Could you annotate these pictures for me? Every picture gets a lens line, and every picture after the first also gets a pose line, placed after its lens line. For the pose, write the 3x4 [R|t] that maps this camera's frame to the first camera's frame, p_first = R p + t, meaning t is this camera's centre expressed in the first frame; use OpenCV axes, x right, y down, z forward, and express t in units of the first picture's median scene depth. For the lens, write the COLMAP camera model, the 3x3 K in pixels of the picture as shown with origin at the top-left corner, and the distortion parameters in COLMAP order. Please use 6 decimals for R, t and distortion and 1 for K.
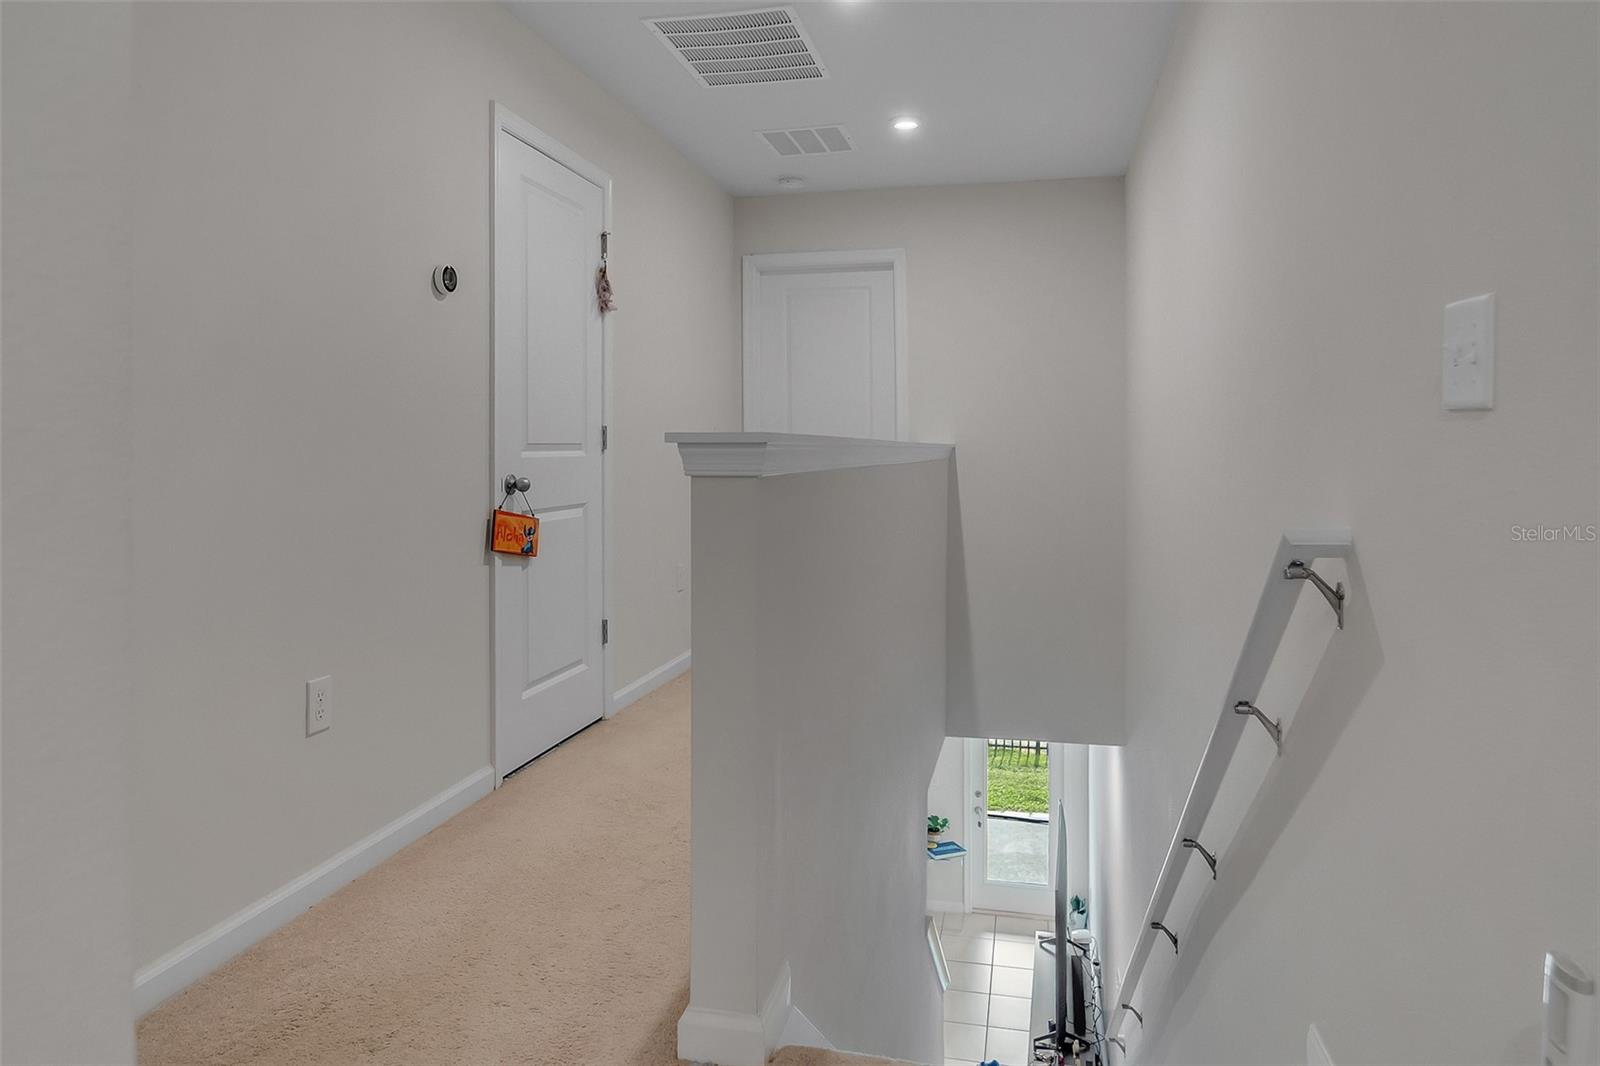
lens RADIAL K [[1017.7, 0, 797.1], [0, 1017.7, 385.8], [0, 0, 1]] dist [-0.018807, 0.000211]
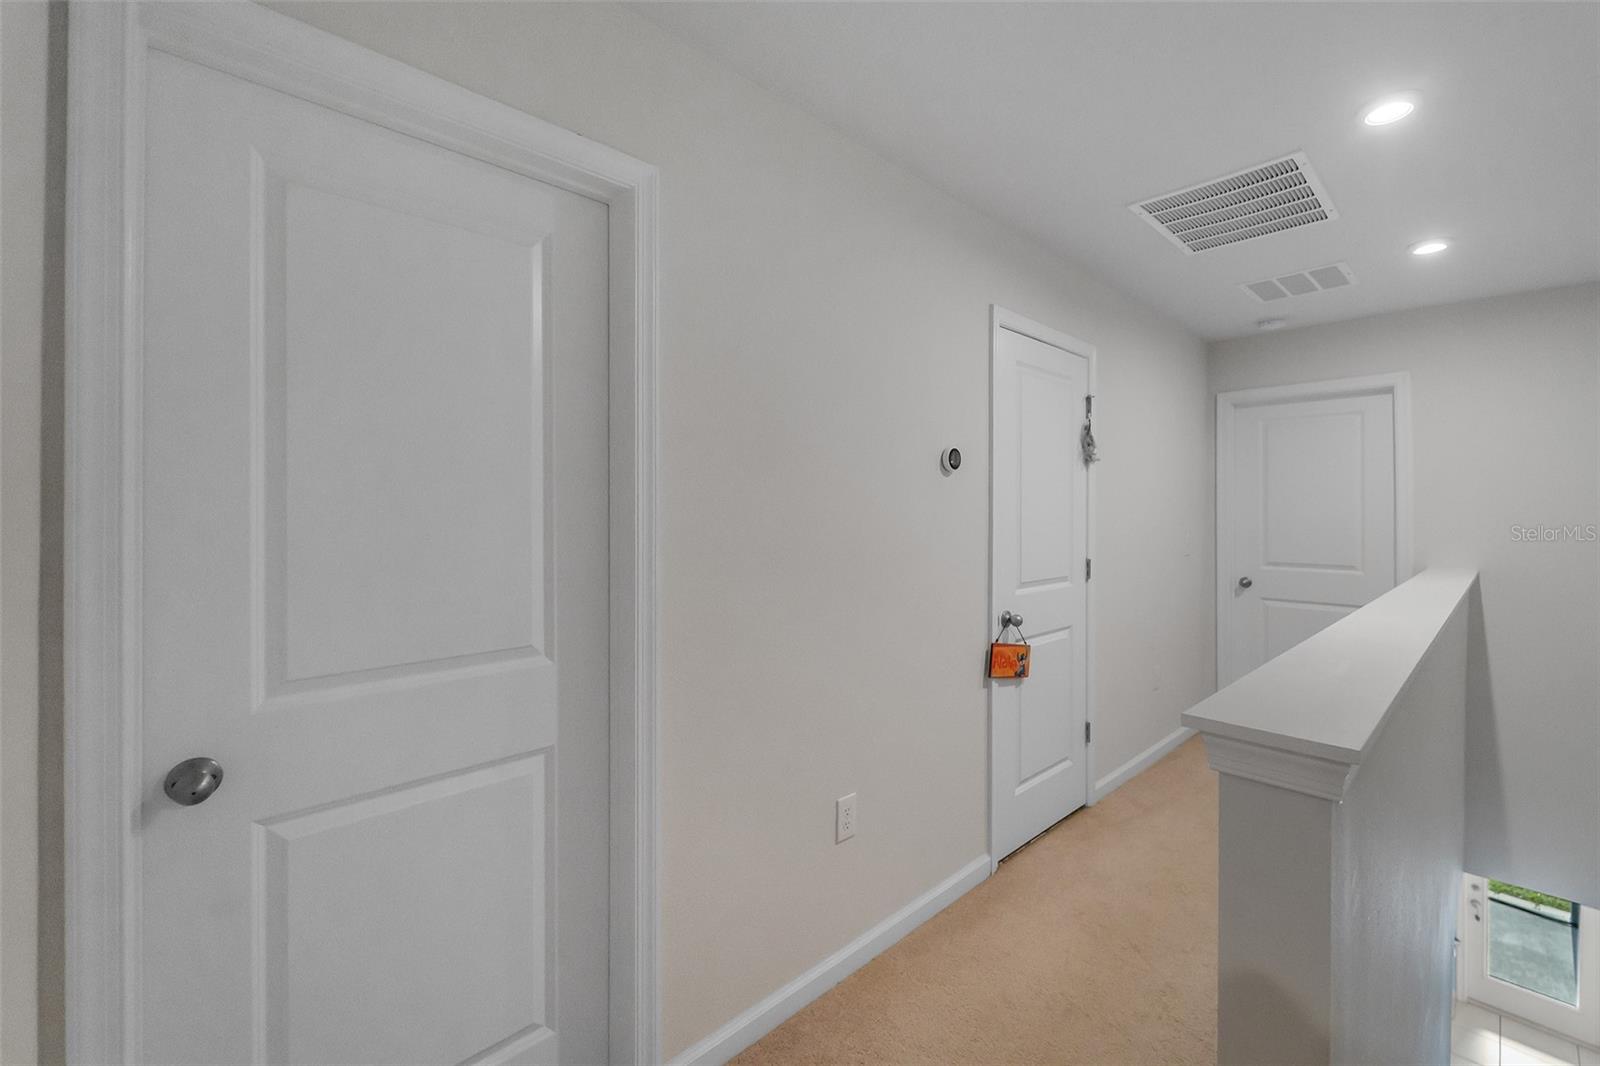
lens RADIAL K [[630.4, 0, 790.8], [0, 630.4, 499.8], [0, 0, 1]] dist [0.002946, -0.000047]
pose [[0.813302, 0.014304, -0.581667, -0.043997], [0.014304, 0.998904, 0.044563, -0.071278], [0.581667, -0.044564, 0.812206, 0.198670]]
